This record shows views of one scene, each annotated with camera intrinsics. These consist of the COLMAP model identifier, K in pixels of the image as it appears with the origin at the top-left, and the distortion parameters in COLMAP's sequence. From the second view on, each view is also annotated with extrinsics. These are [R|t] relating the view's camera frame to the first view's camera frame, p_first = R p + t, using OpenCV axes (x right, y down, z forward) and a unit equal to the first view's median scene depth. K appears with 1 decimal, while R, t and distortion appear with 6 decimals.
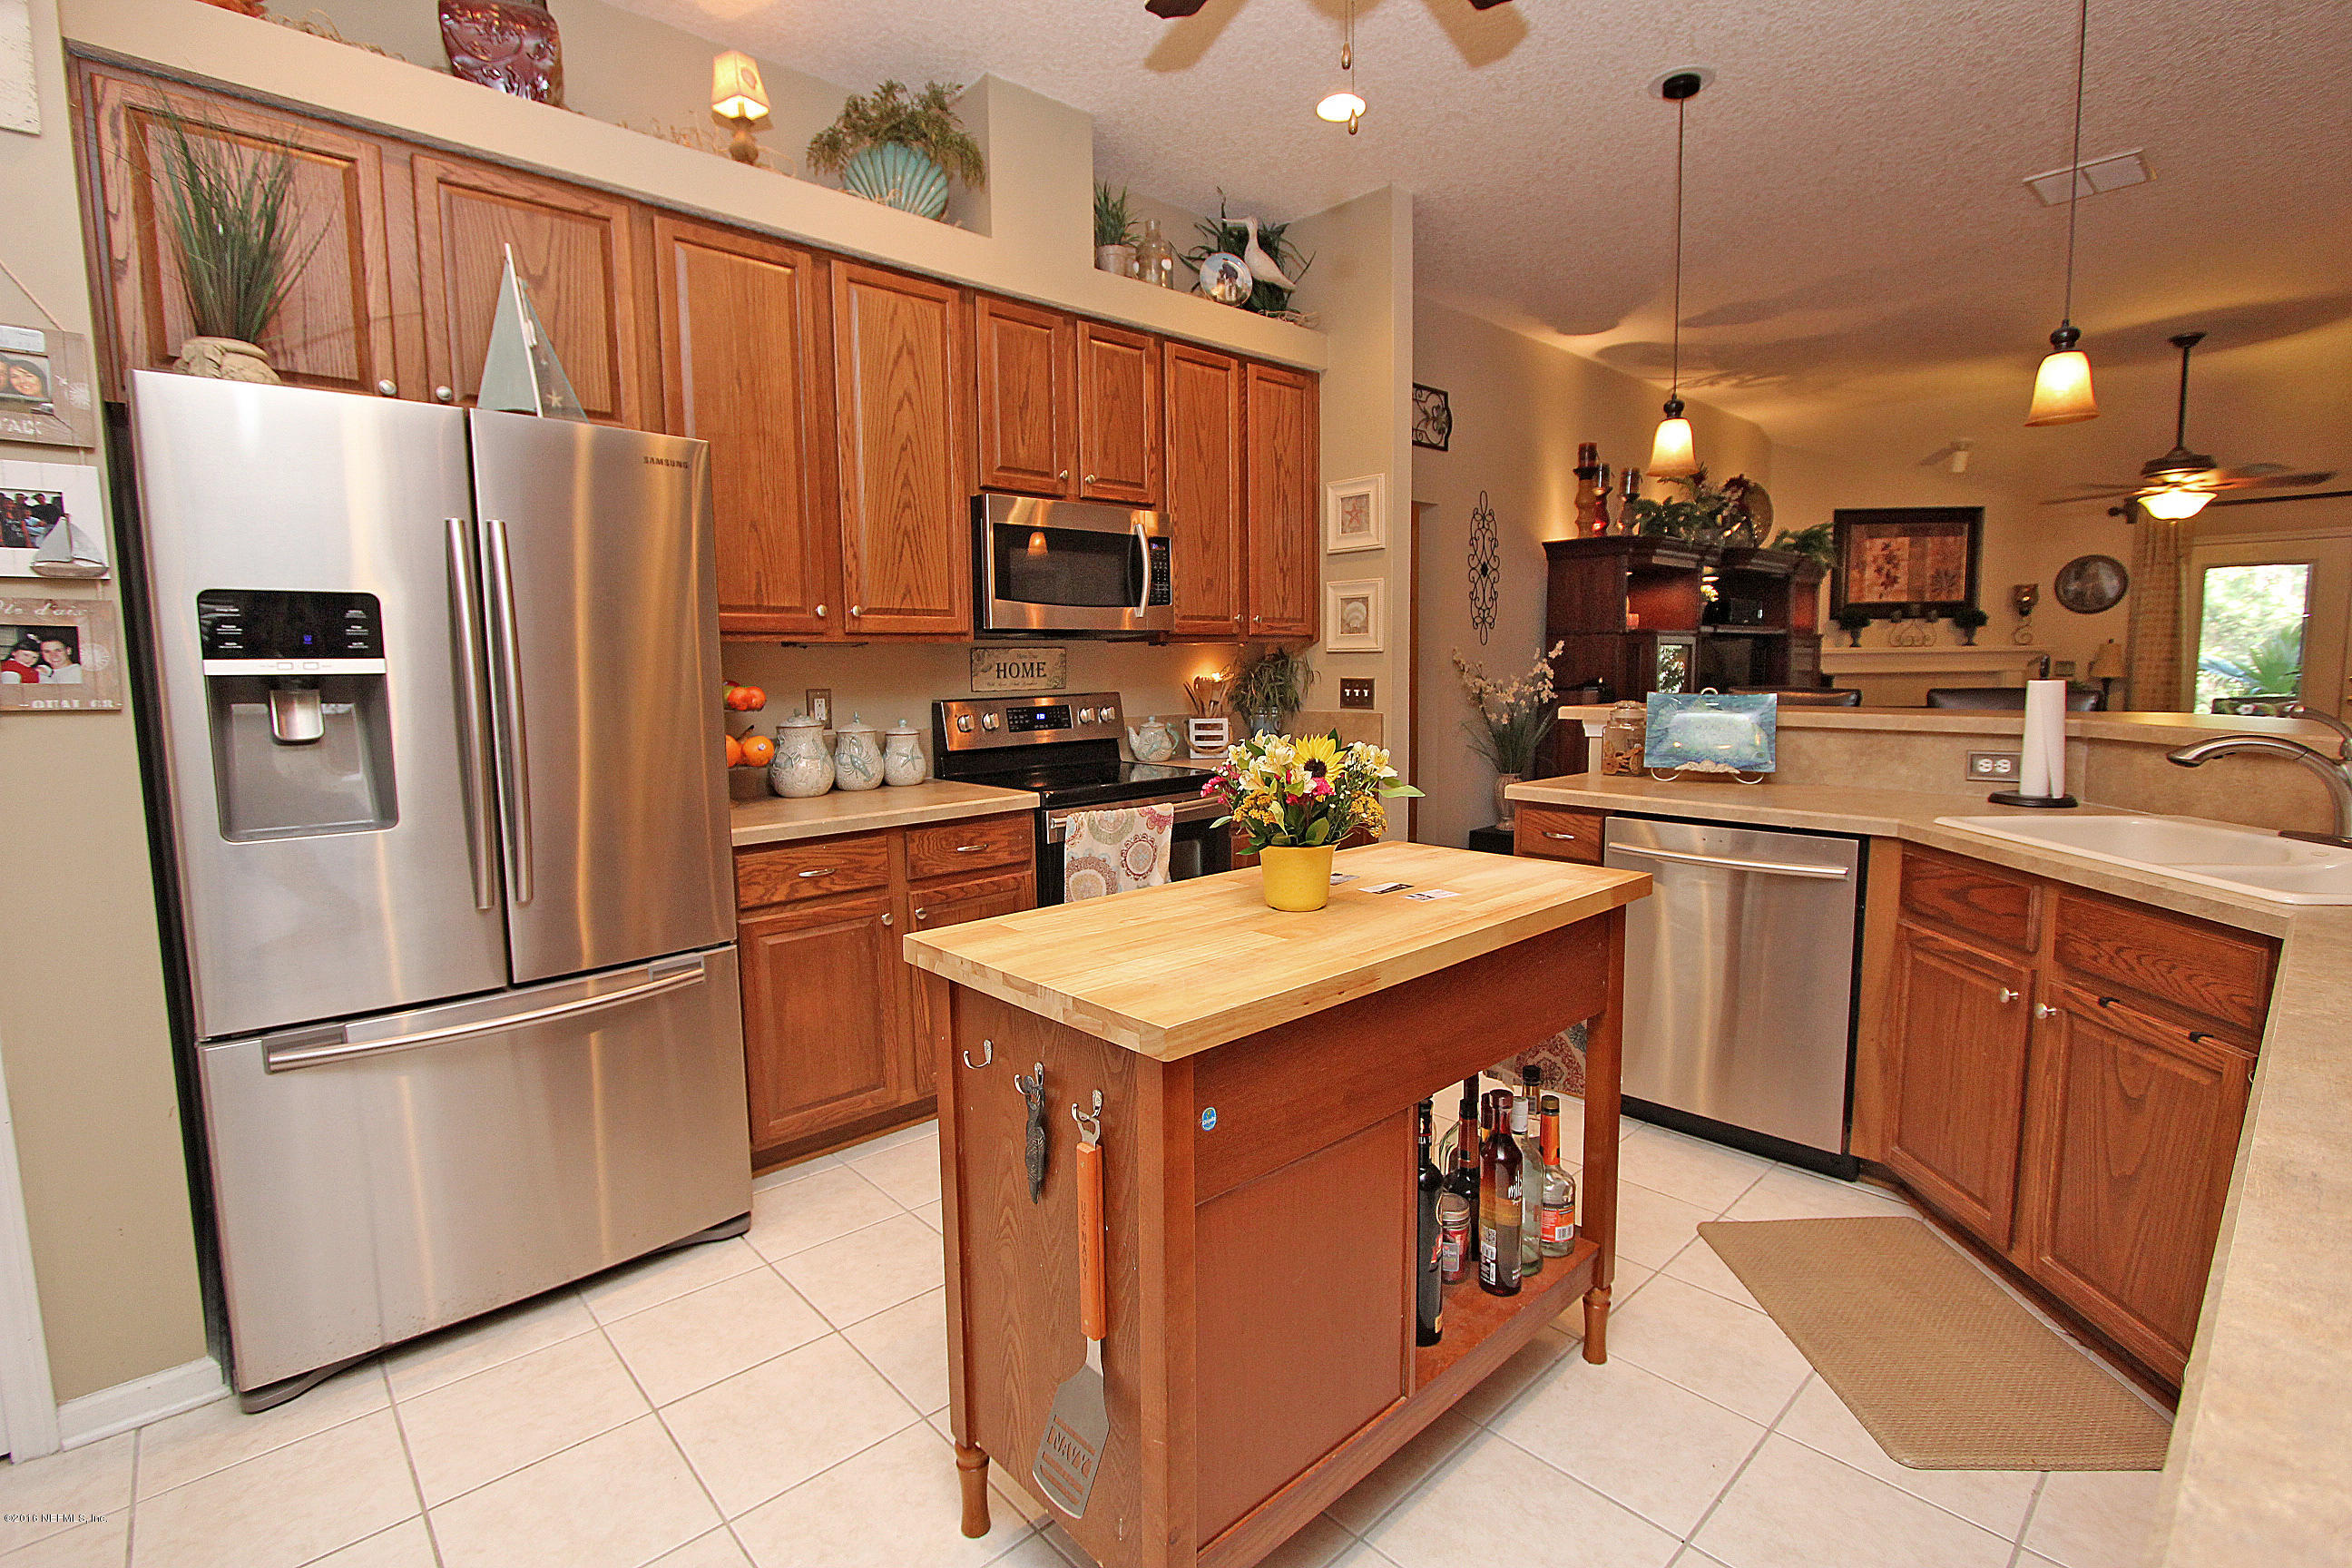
lens RADIAL K [[1080.8, 0, 1175.0], [0, 1080.8, 776.7], [0, 0, 1]] dist [-0.013691, -0.000349]
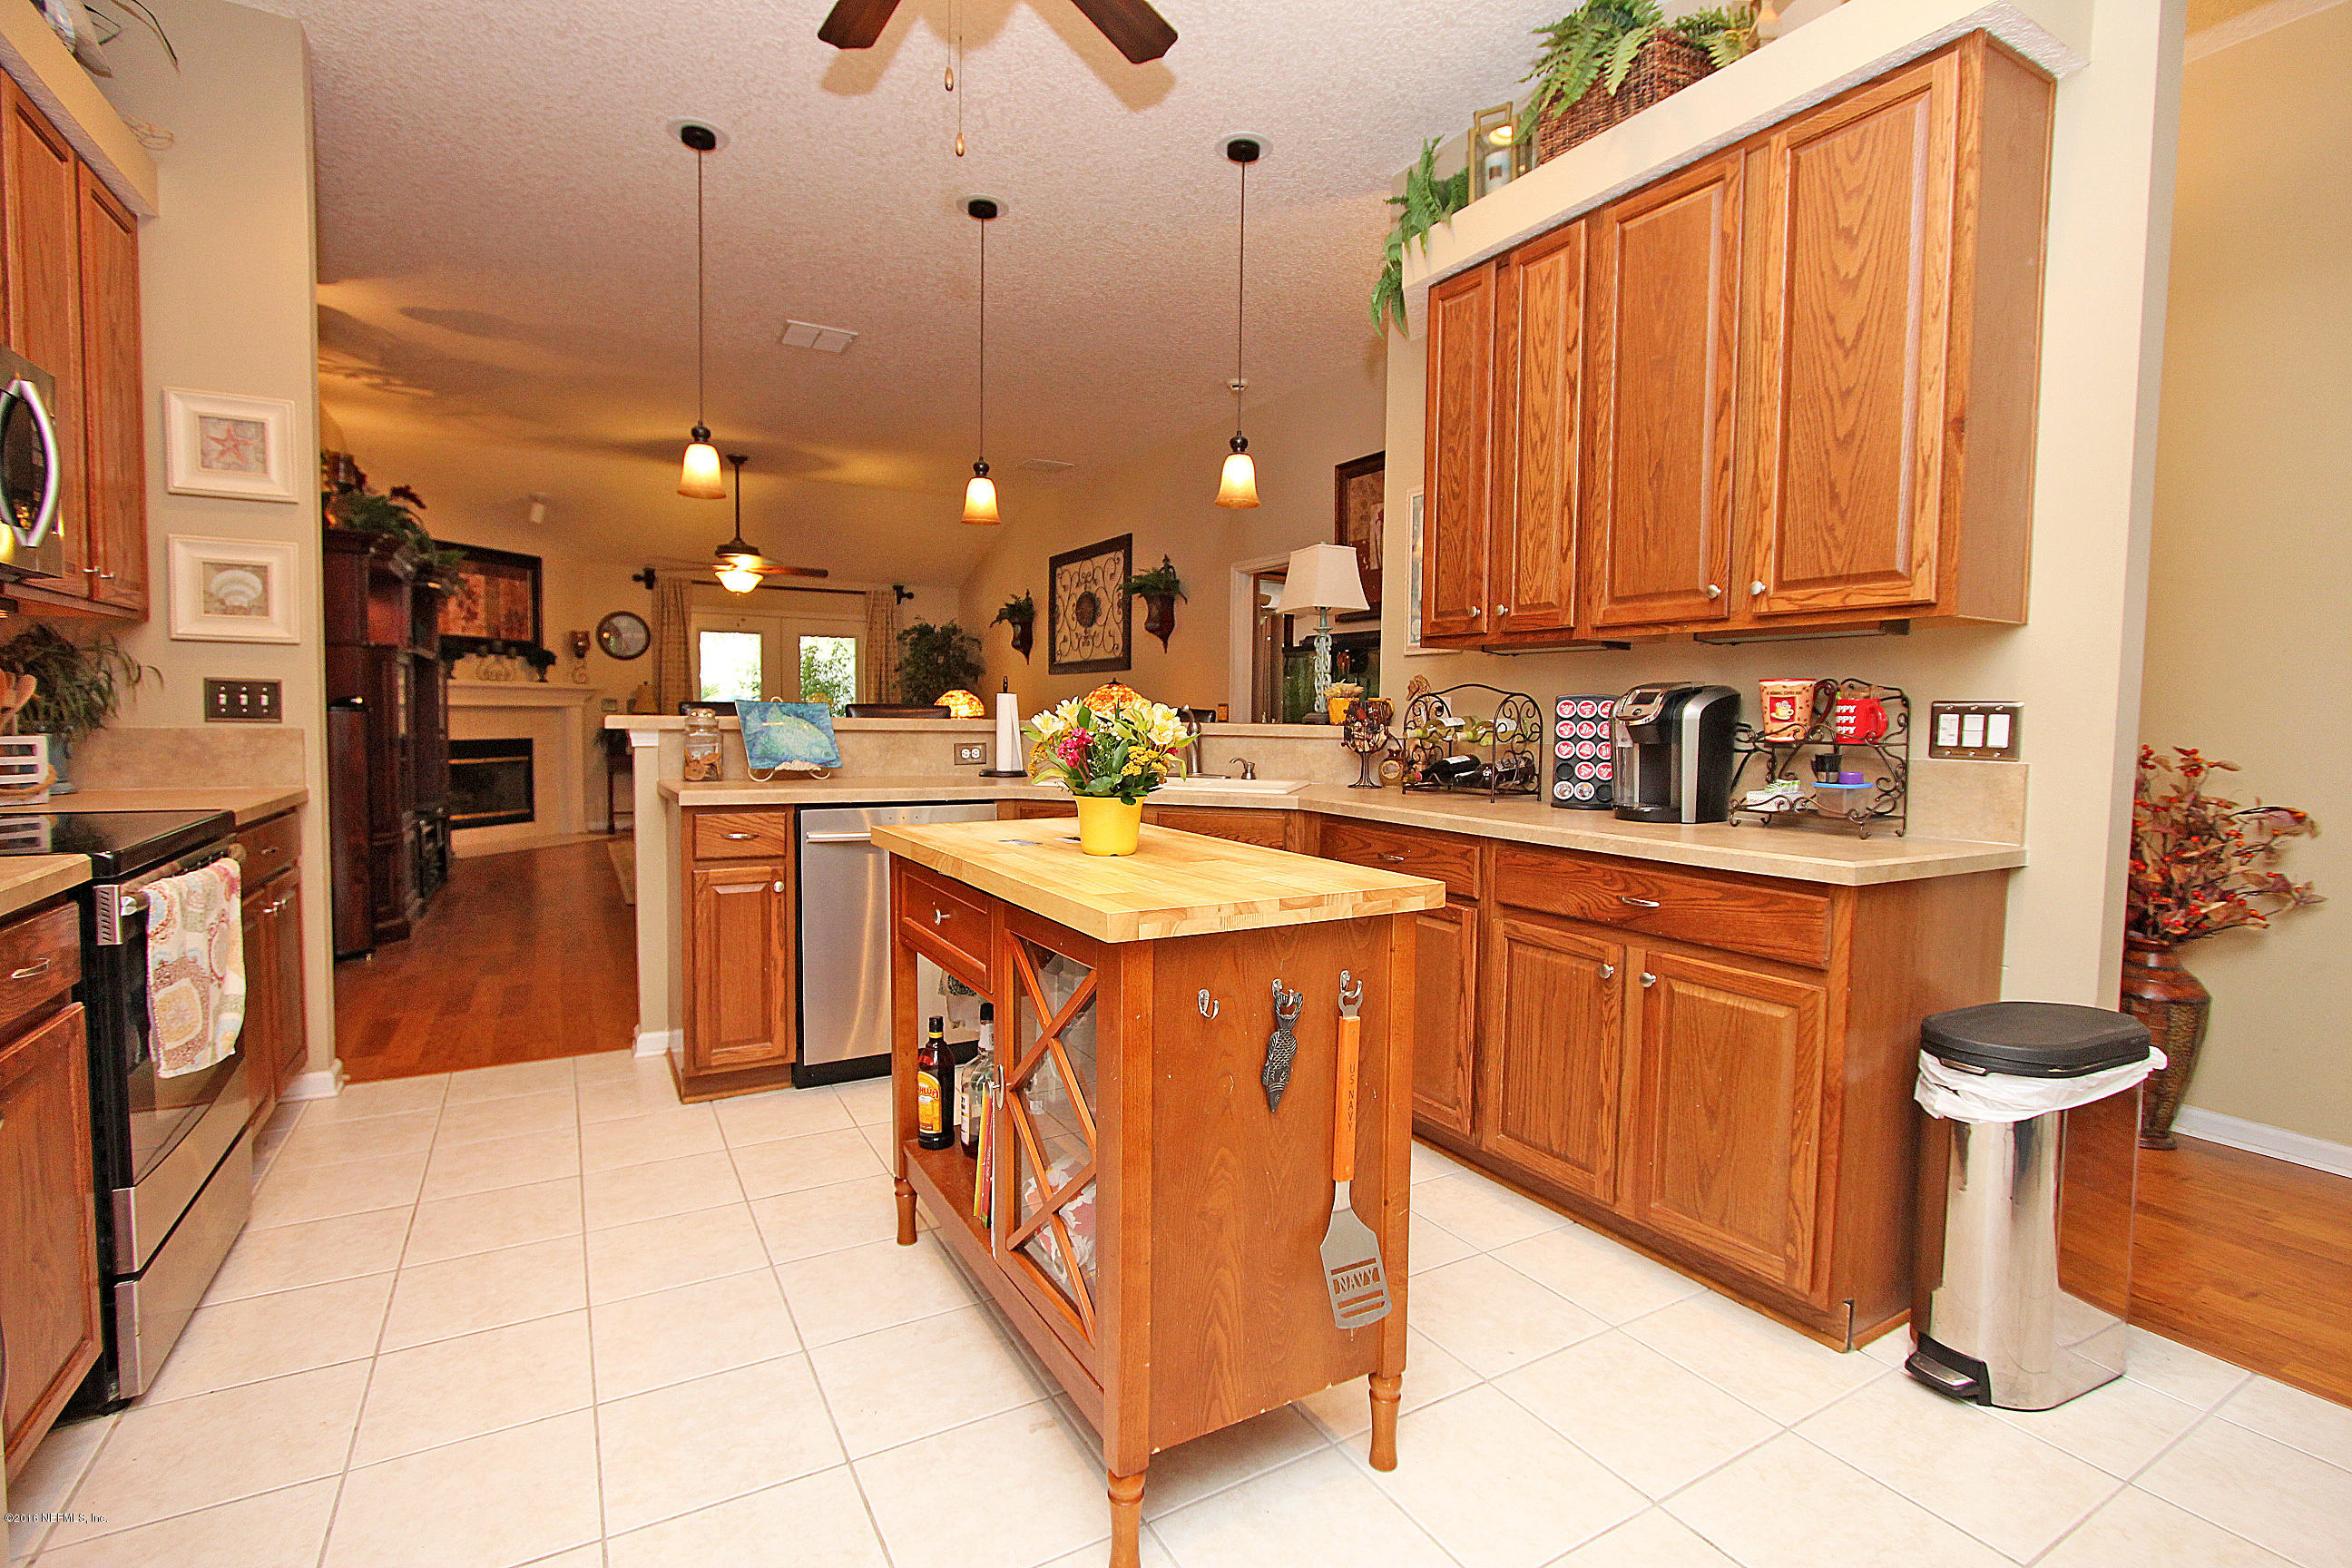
lens RADIAL K [[1080.8, 0, 1184.5], [0, 1080.8, 775.0], [0, 0, 1]] dist [-0.013691, -0.000349]
pose [[0.219756, -0.038954, 0.974777, -0.198977], [0.084292, 0.996224, 0.020807, 0.004259], [-0.971906, 0.077594, 0.222210, 0.135594]]
